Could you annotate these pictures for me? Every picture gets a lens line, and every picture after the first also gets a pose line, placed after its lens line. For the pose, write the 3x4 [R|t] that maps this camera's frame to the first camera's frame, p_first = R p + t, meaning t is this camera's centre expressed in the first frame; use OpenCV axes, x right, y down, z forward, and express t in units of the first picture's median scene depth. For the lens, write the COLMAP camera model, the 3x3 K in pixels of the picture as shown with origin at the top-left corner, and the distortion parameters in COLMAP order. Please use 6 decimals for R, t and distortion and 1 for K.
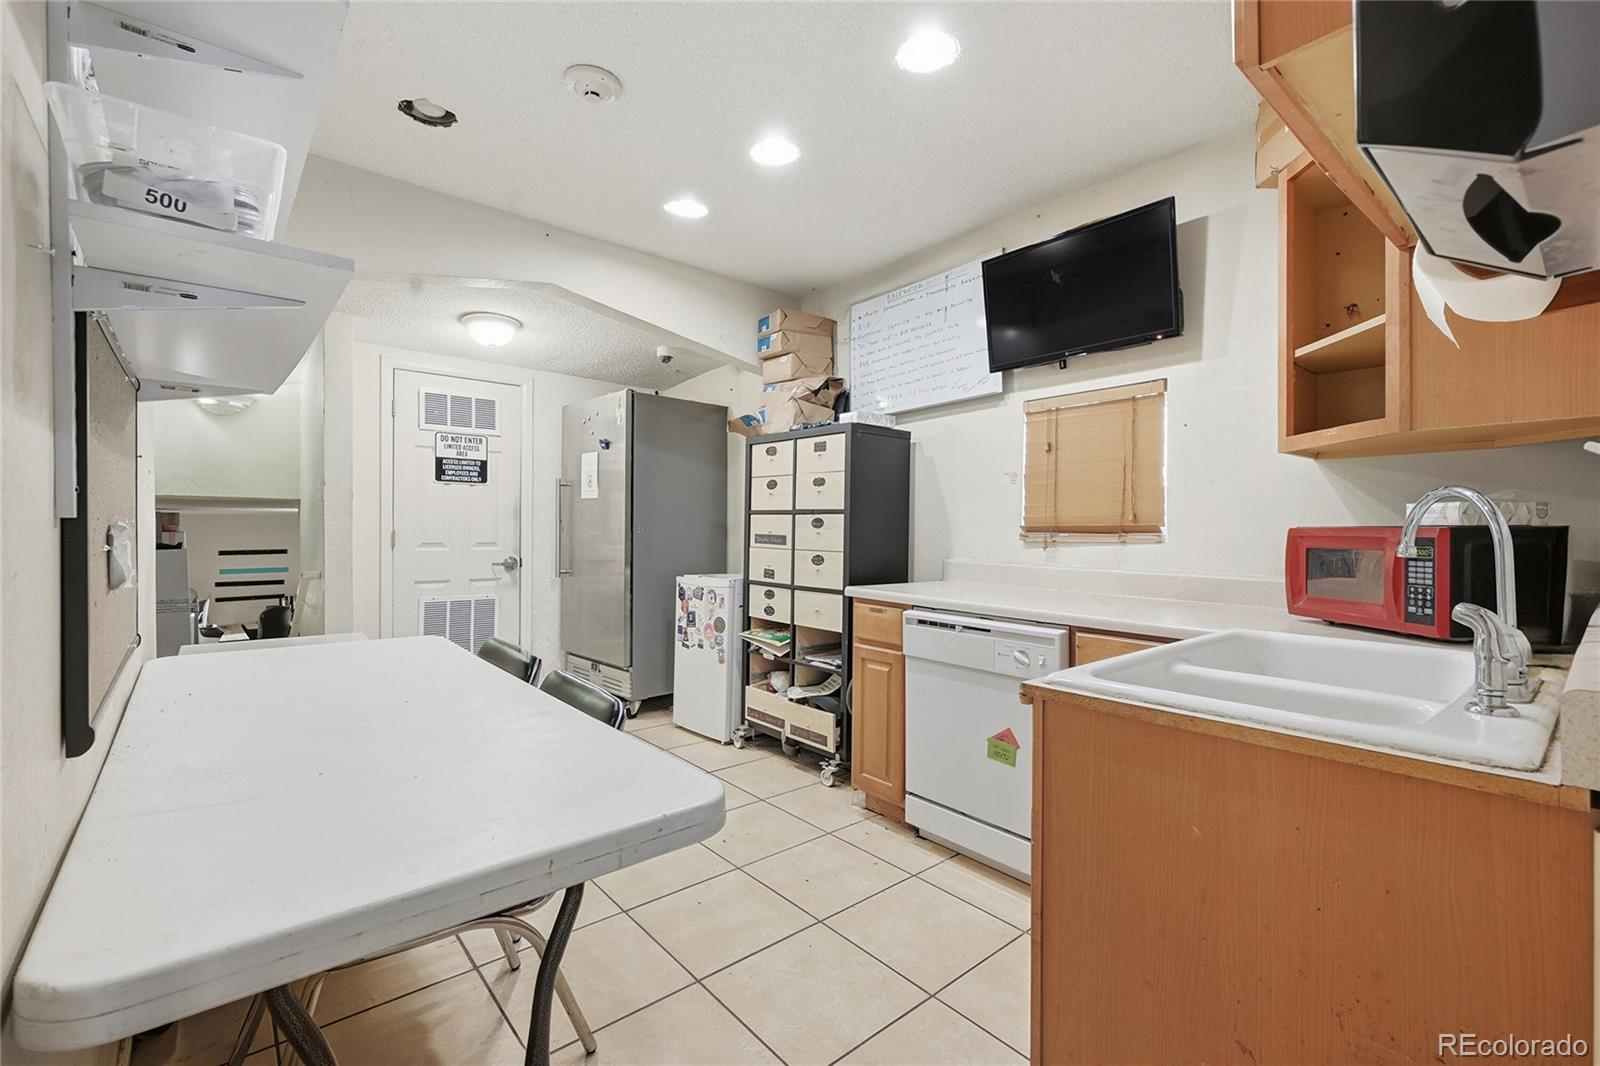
lens RADIAL K [[699.3, 0, 804.6], [0, 699.3, 534.0], [0, 0, 1]] dist [-0.000866, -0.000152]
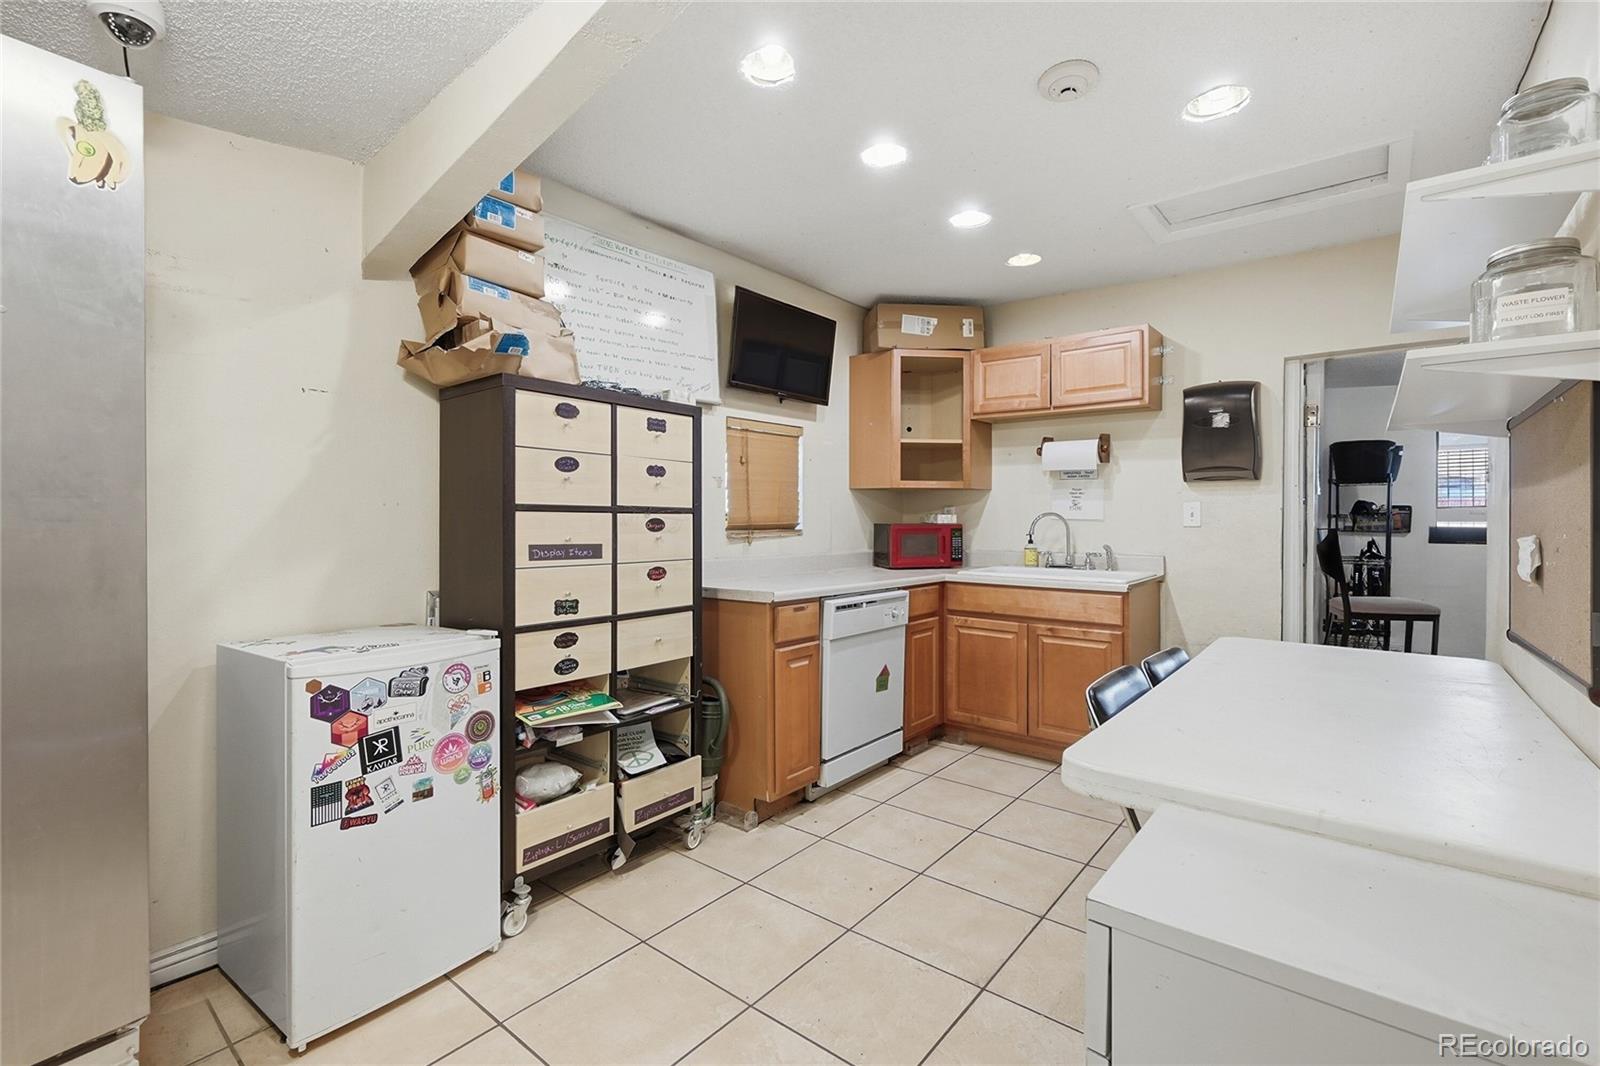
lens RADIAL K [[699.3, 0, 810.8], [0, 699.3, 519.8], [0, 0, 1]] dist [-0.000866, -0.000152]
pose [[-0.186804, -0.009550, 0.982351, -0.725780], [0.006820, 0.999916, 0.011018, -0.027228], [-0.982374, 0.008758, -0.186723, 0.932854]]
